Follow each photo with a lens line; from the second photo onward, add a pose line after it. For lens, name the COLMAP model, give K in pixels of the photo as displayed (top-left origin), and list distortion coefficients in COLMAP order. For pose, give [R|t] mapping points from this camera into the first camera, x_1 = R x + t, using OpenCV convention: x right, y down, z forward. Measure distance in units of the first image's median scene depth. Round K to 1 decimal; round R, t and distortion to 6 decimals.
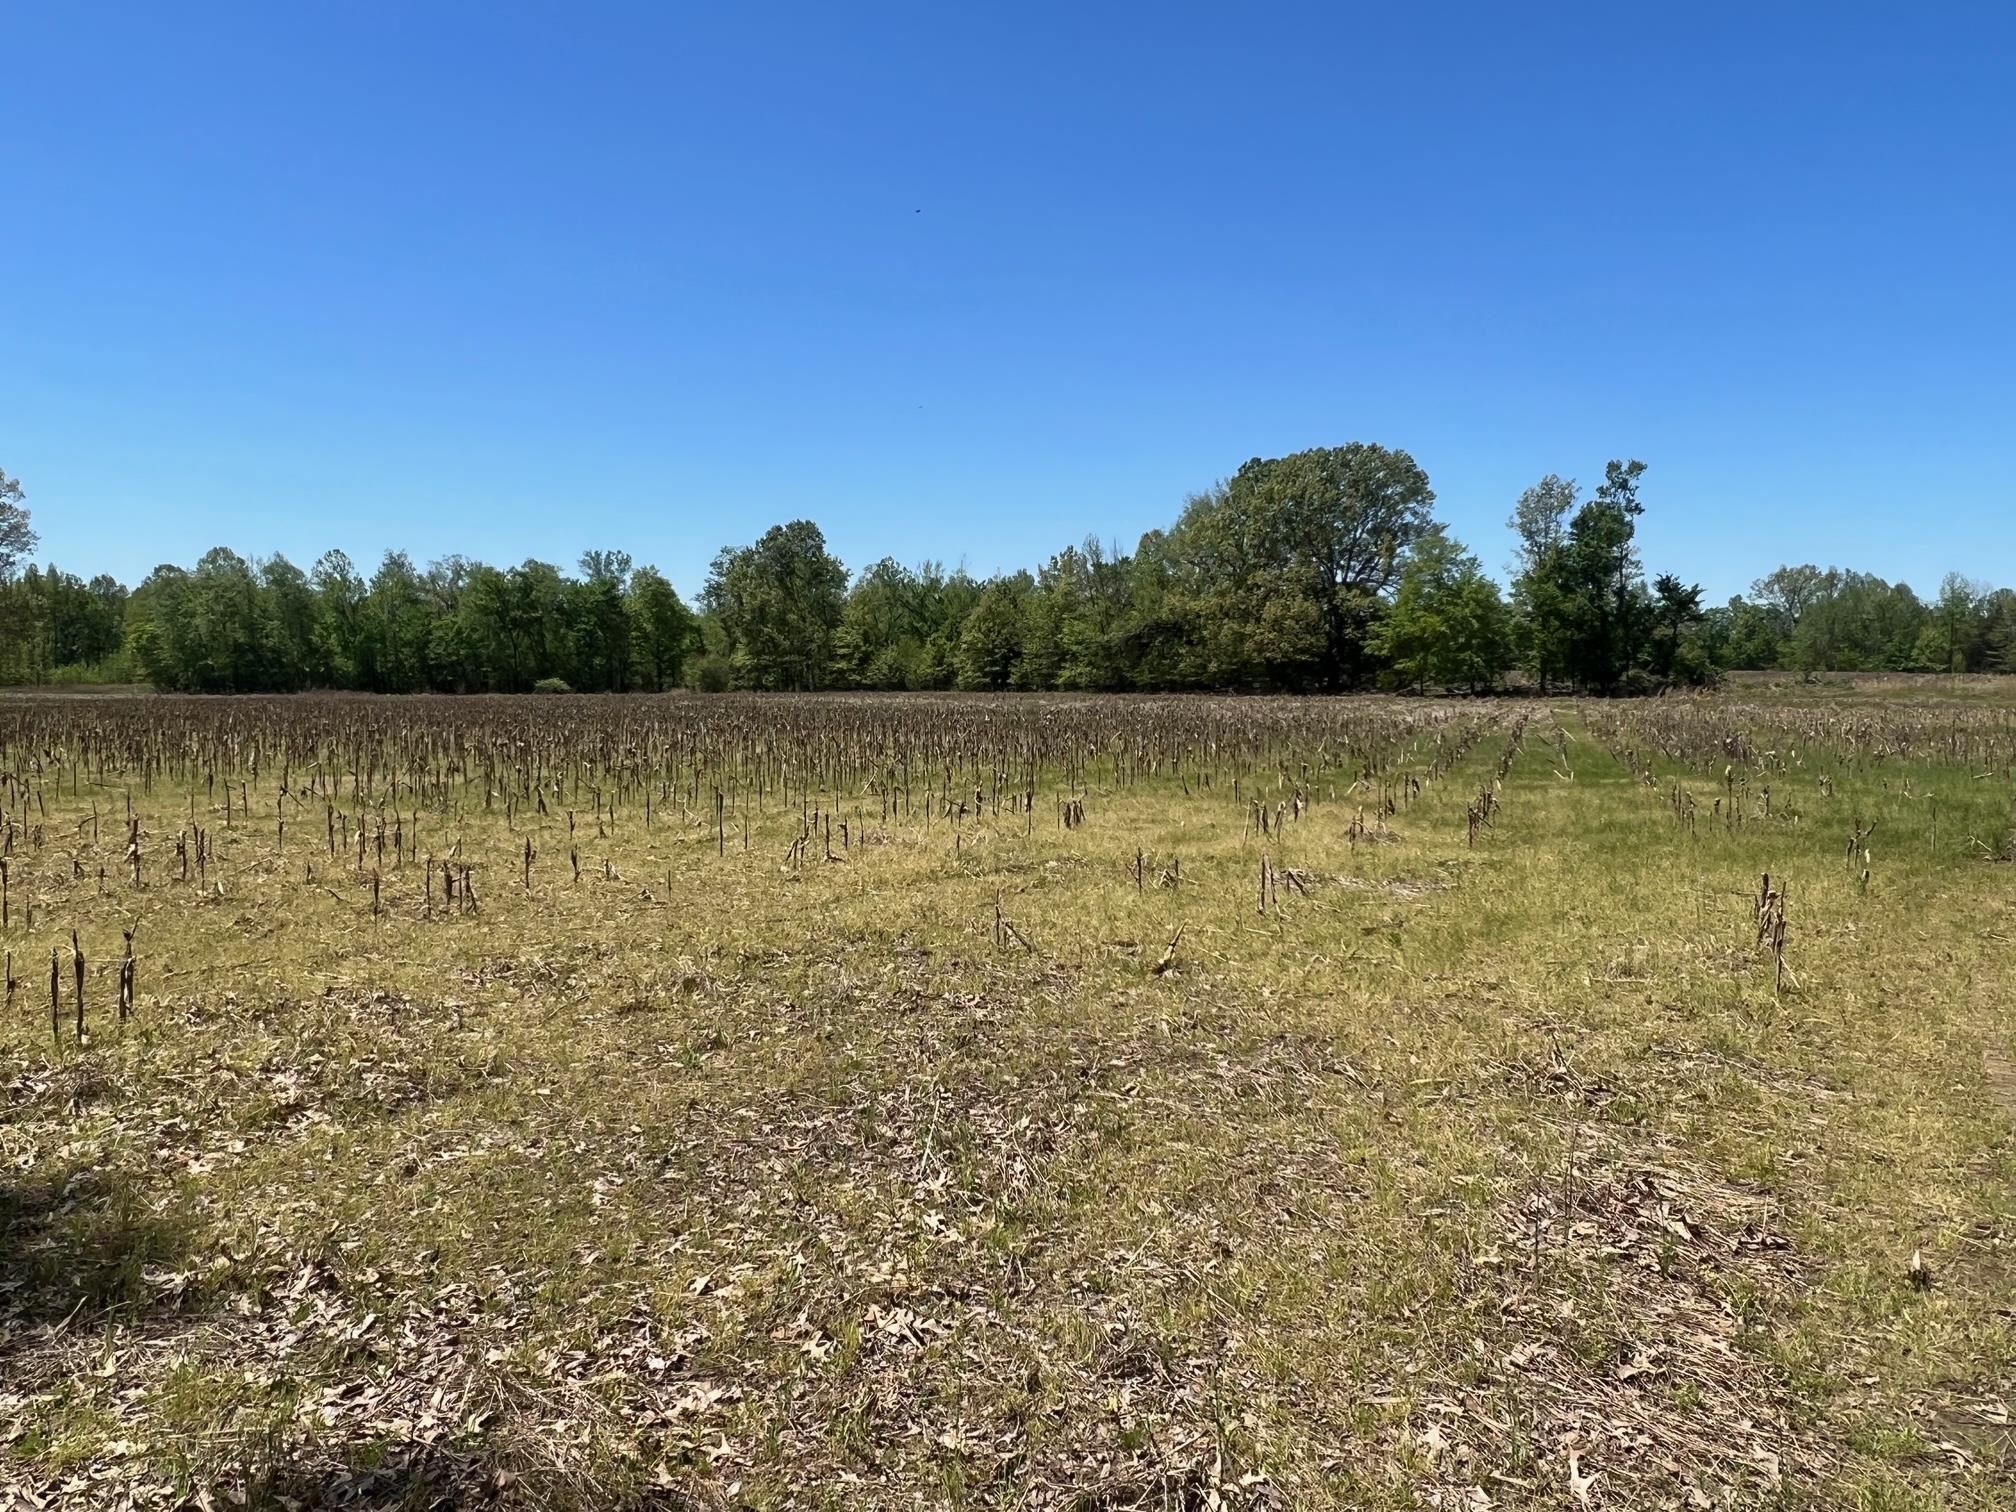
lens RADIAL K [[1411.5, 0, 1014.6], [0, 1411.5, 765.9], [0, 0, 1]] dist [-0.006730, 0.001879]
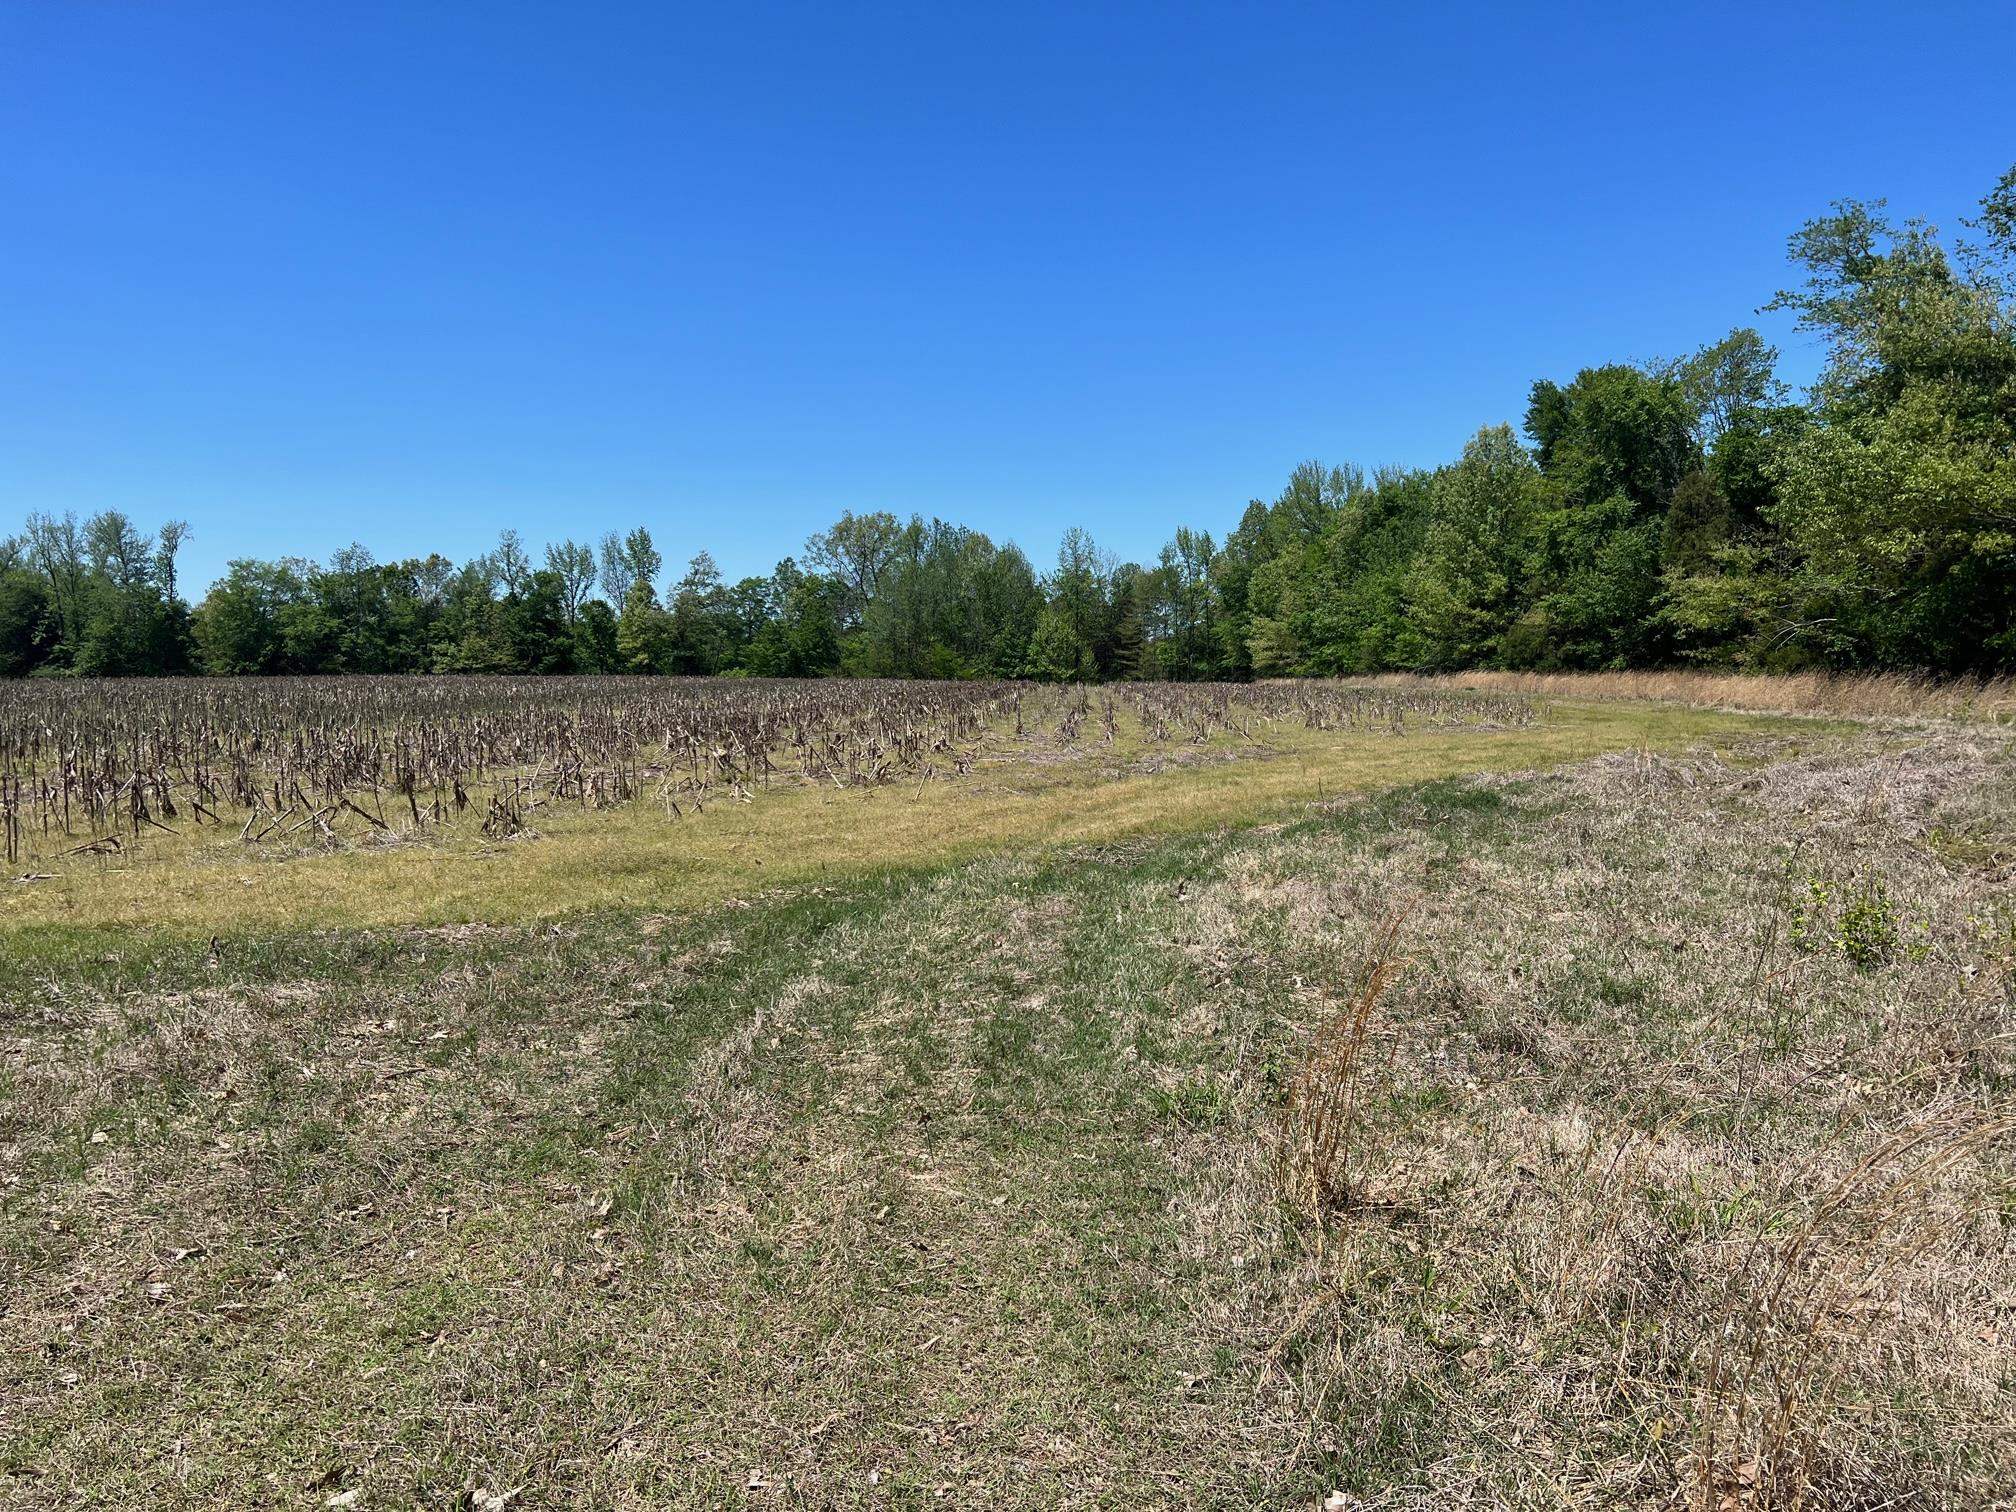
lens RADIAL K [[1527.4, 0, 1009.5], [0, 1527.4, 756.7], [0, 0, 1]] dist [0.001049, 0.000023]
pose [[0.842834, -0.027530, 0.537468, 0.453518], [0.037154, 0.999284, -0.007080, -0.048880], [-0.536889, 0.025936, 0.843254, 0.744473]]
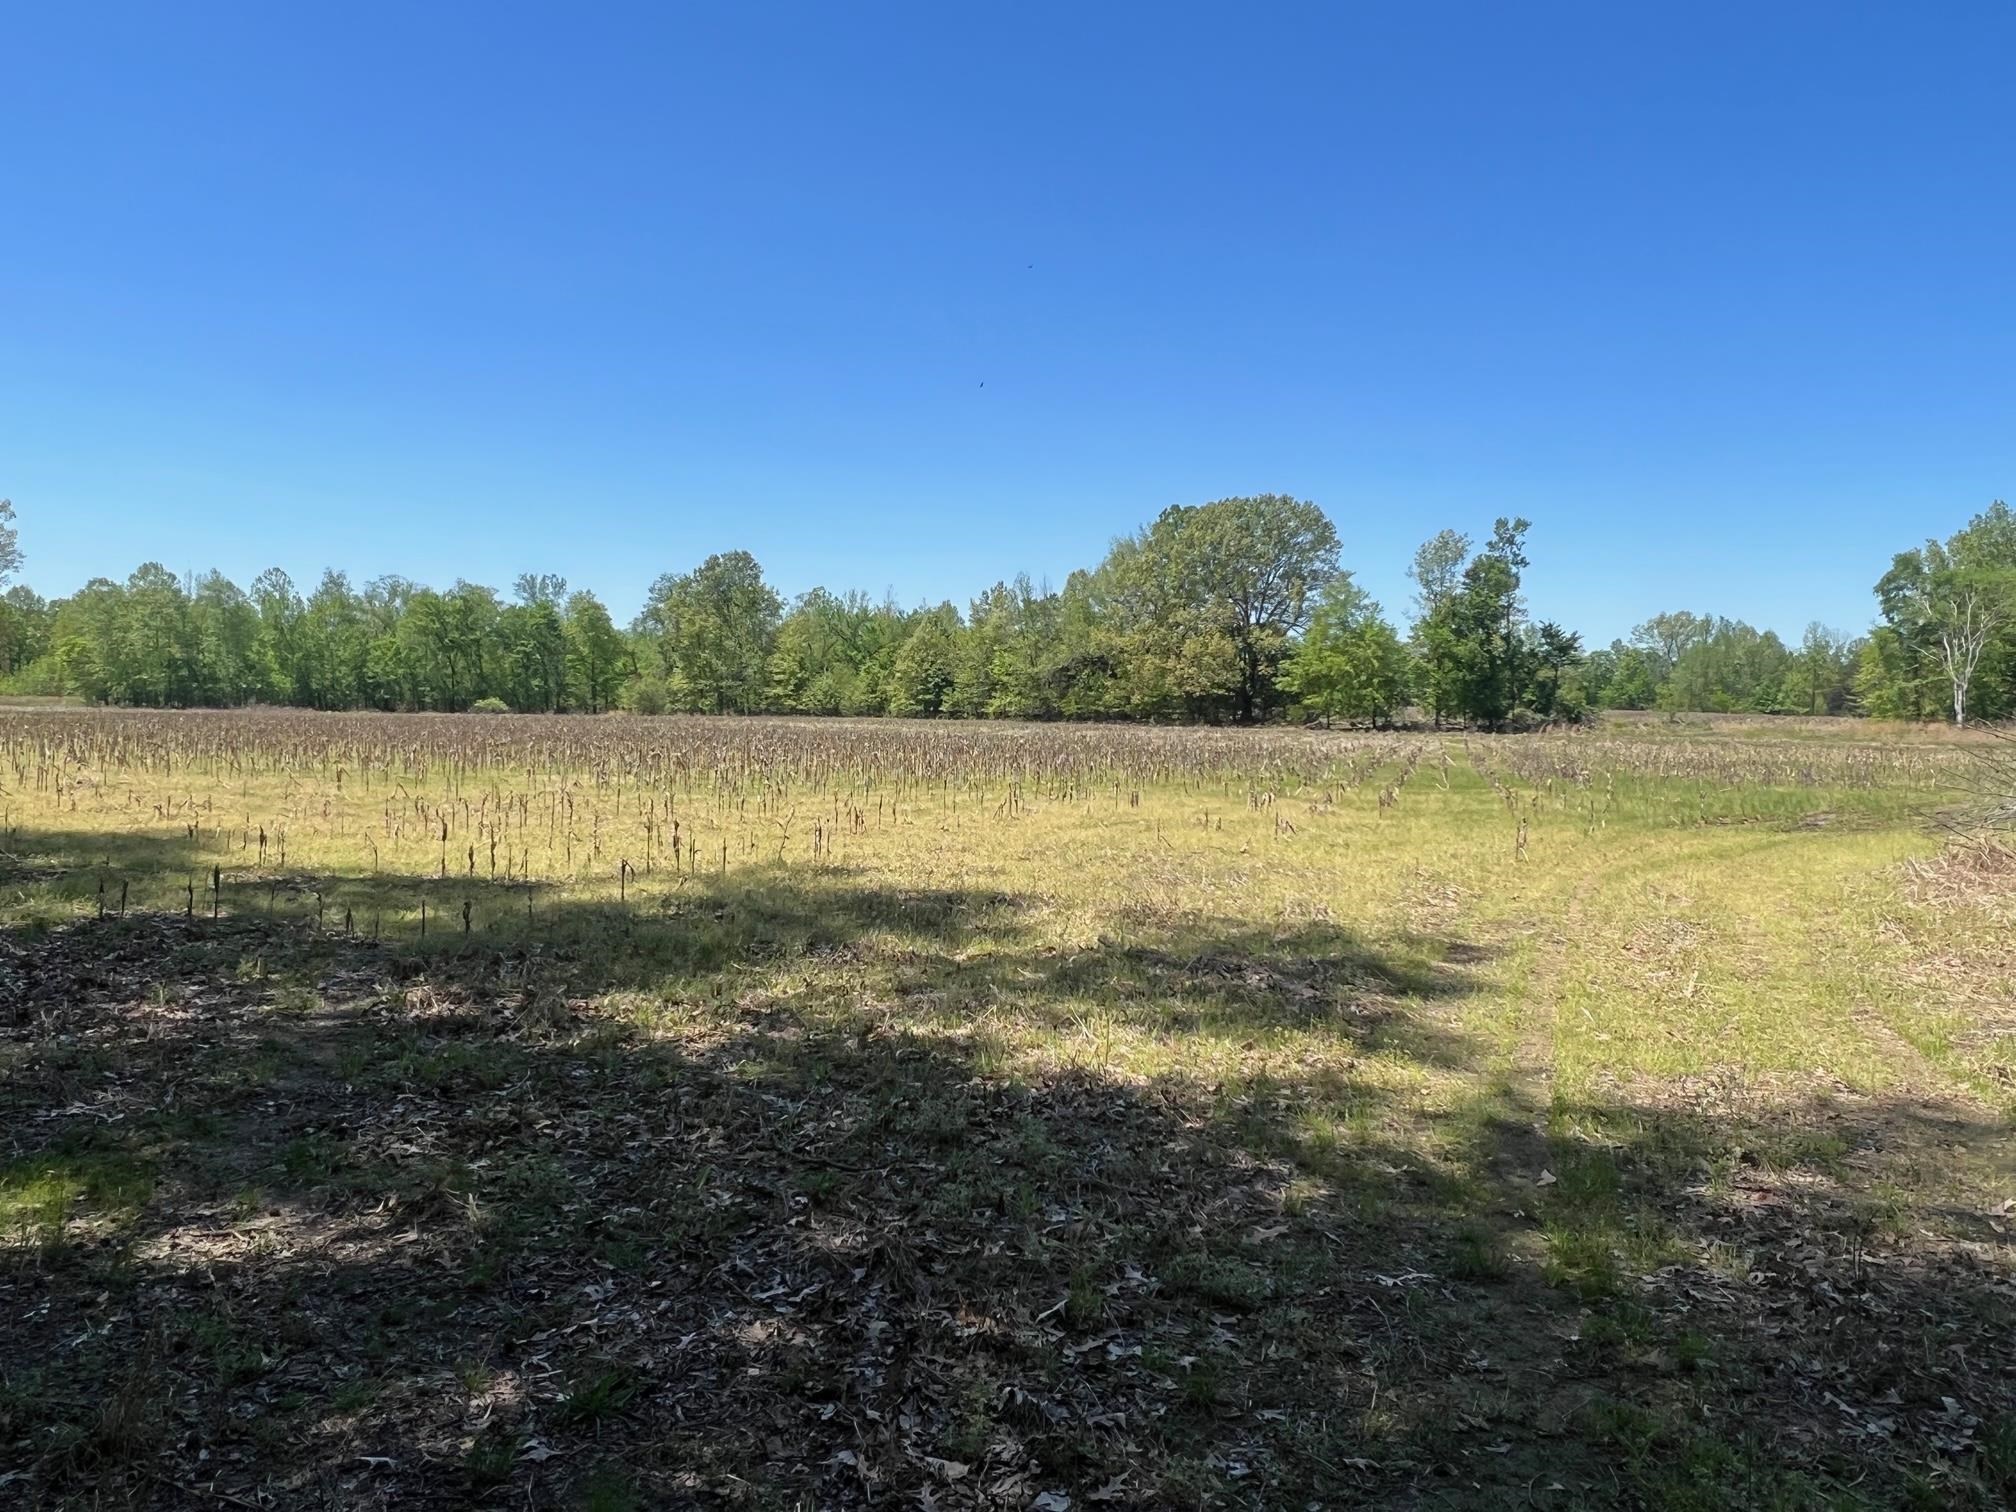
lens RADIAL K [[1411.5, 0, 1004.3], [0, 1411.5, 756.2], [0, 0, 1]] dist [-0.006730, 0.001879]
pose [[0.998176, 0.014887, 0.058502, -0.018197], [-0.013337, 0.999552, -0.026805, 0.002766], [-0.058875, 0.025976, 0.997927, -0.053214]]
